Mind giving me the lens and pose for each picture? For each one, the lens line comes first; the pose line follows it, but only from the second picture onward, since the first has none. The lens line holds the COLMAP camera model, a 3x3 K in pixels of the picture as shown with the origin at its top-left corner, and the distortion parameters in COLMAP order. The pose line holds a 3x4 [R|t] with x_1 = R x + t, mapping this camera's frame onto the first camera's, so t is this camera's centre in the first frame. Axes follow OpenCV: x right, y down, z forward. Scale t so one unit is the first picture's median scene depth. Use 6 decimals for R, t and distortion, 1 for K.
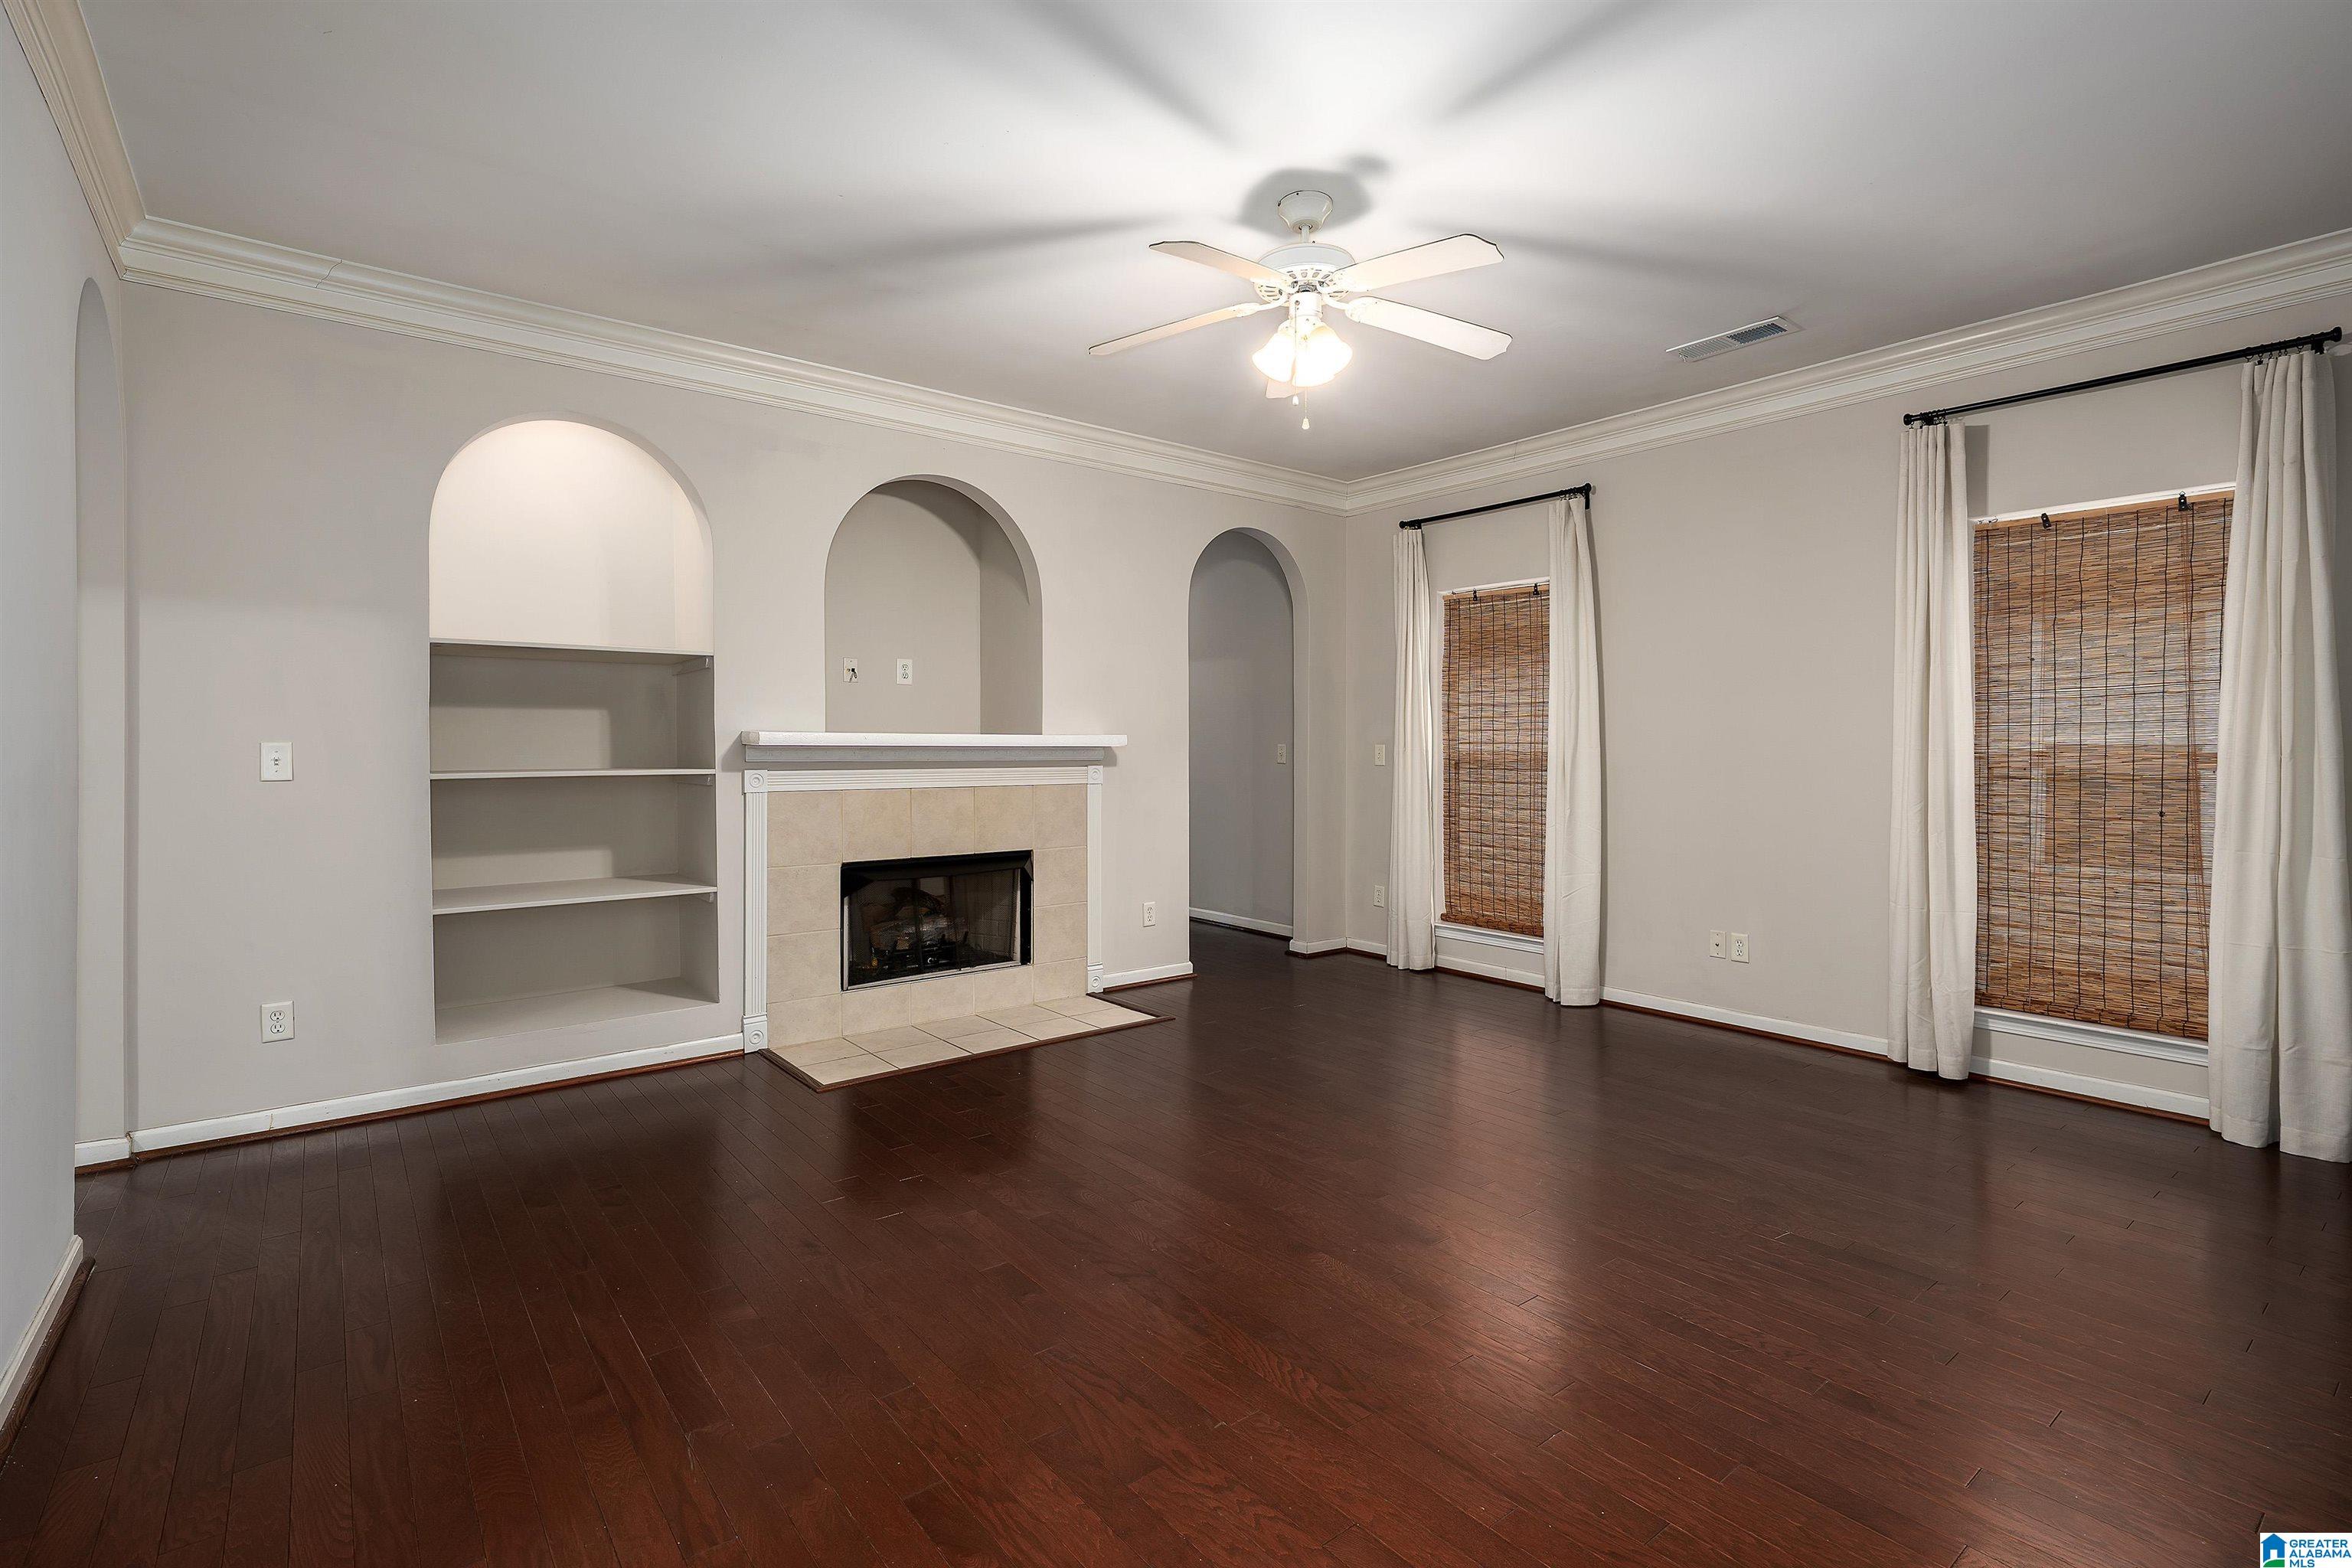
lens RADIAL K [[1108.1, 0, 1200.3], [0, 1108.1, 754.1], [0, 0, 1]] dist [0.004055, 0.000118]
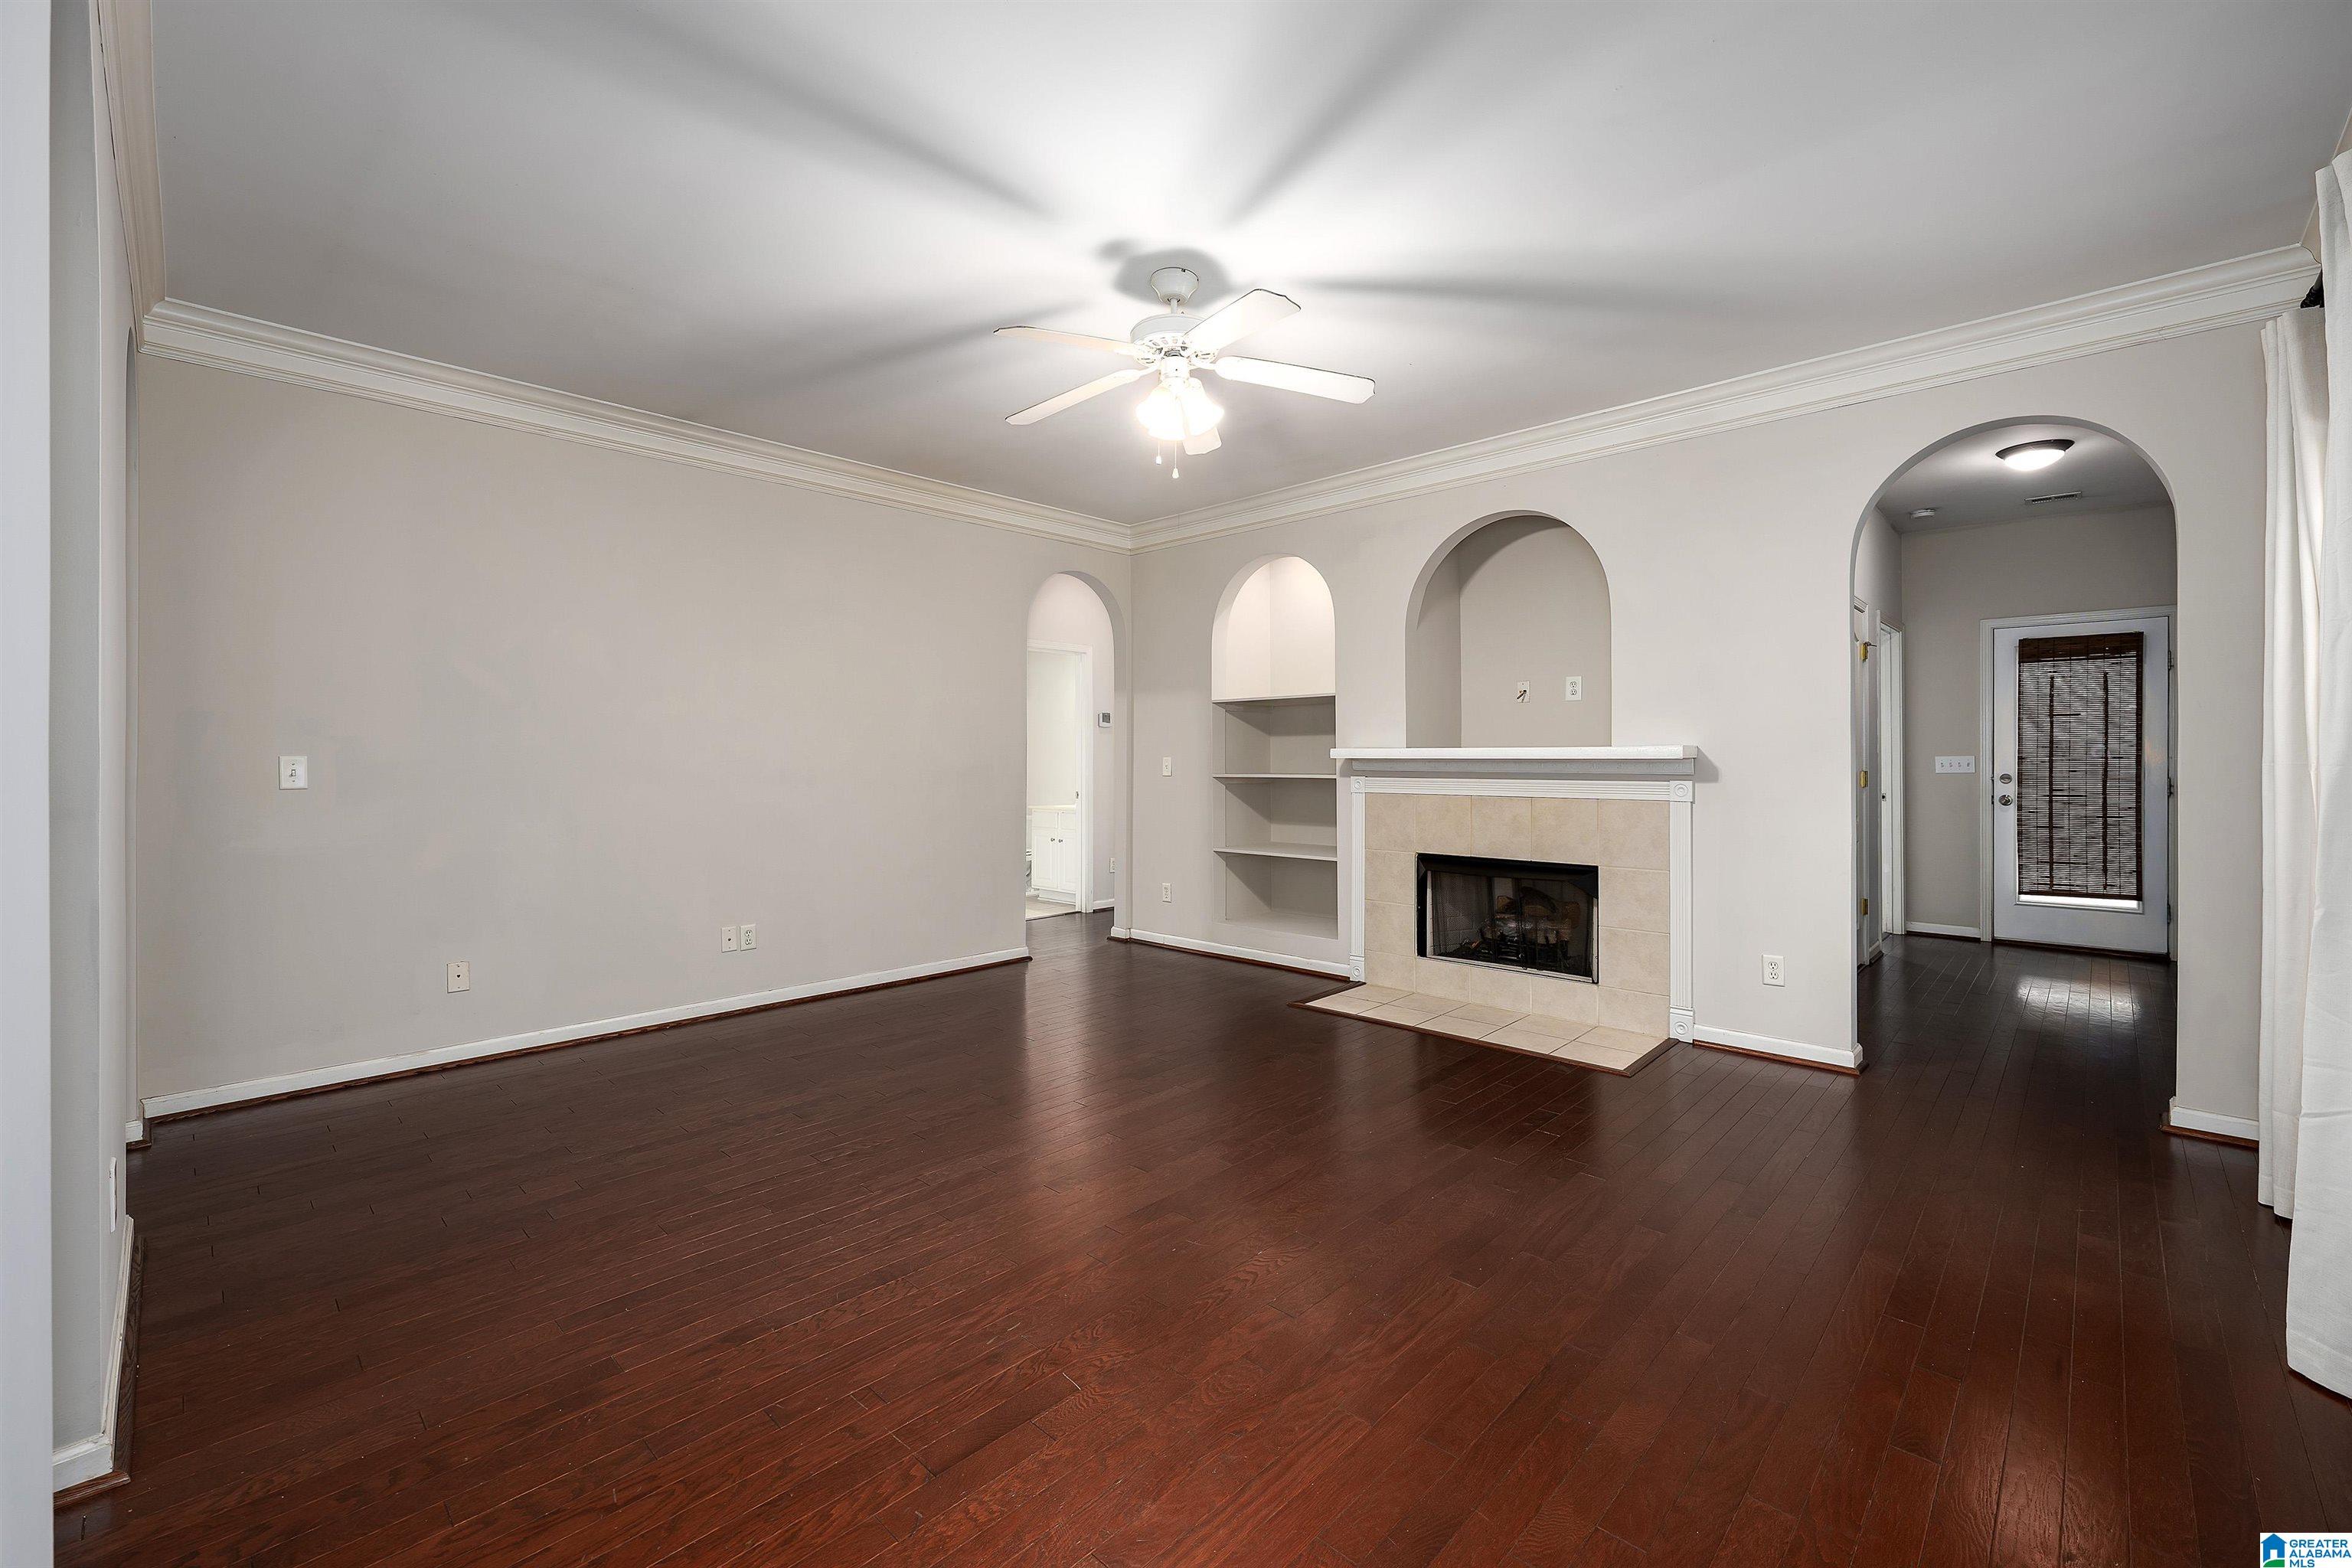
lens RADIAL K [[999.5, 0, 1182.5], [0, 999.5, 768.3], [0, 0, 1]] dist [-0.003370, 0.000845]
pose [[0.107035, 0.009619, -0.994209, 0.653268], [-0.004810, 0.999947, 0.009157, -0.004713], [0.994244, 0.003802, 0.107075, 0.530613]]
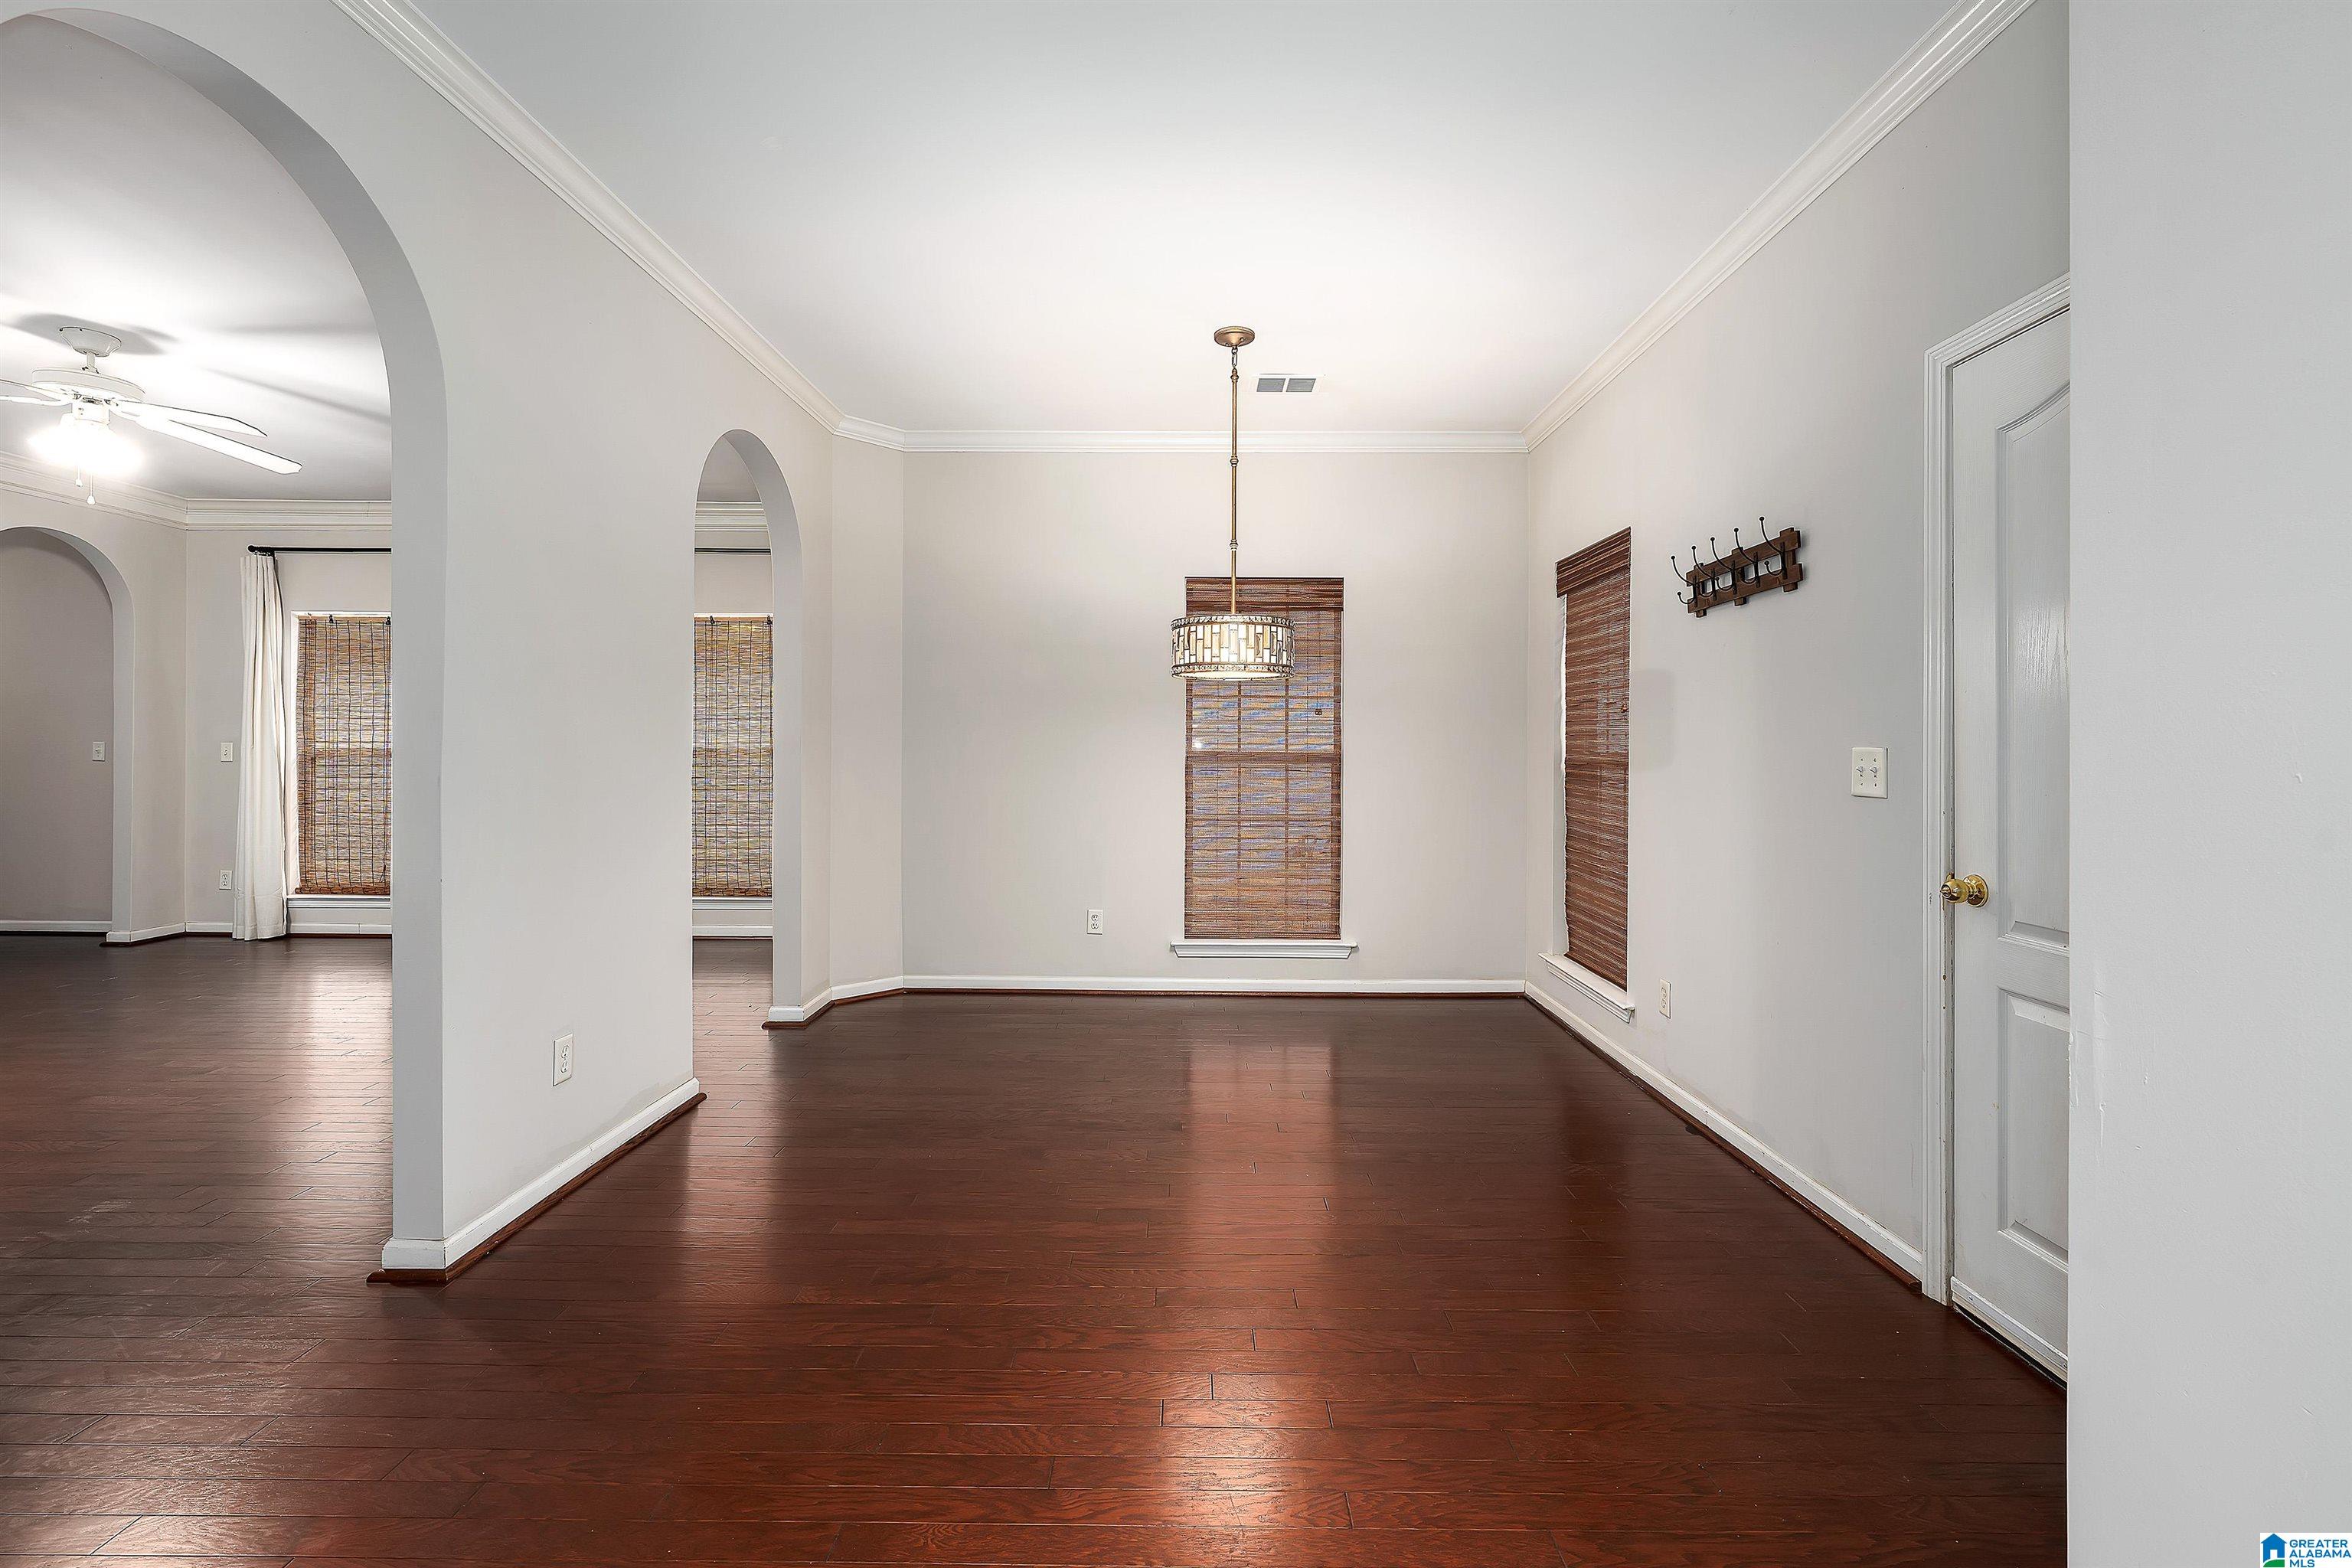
lens RADIAL K [[999.5, 0, 1210.6], [0, 999.5, 741.6], [0, 0, 1]] dist [-0.003370, 0.000845]
pose [[0.627676, 0.005828, 0.778453, 0.005247], [0.003293, 0.999943, -0.010142, 0.004722], [-0.778468, 0.008930, 0.627621, -0.469731]]
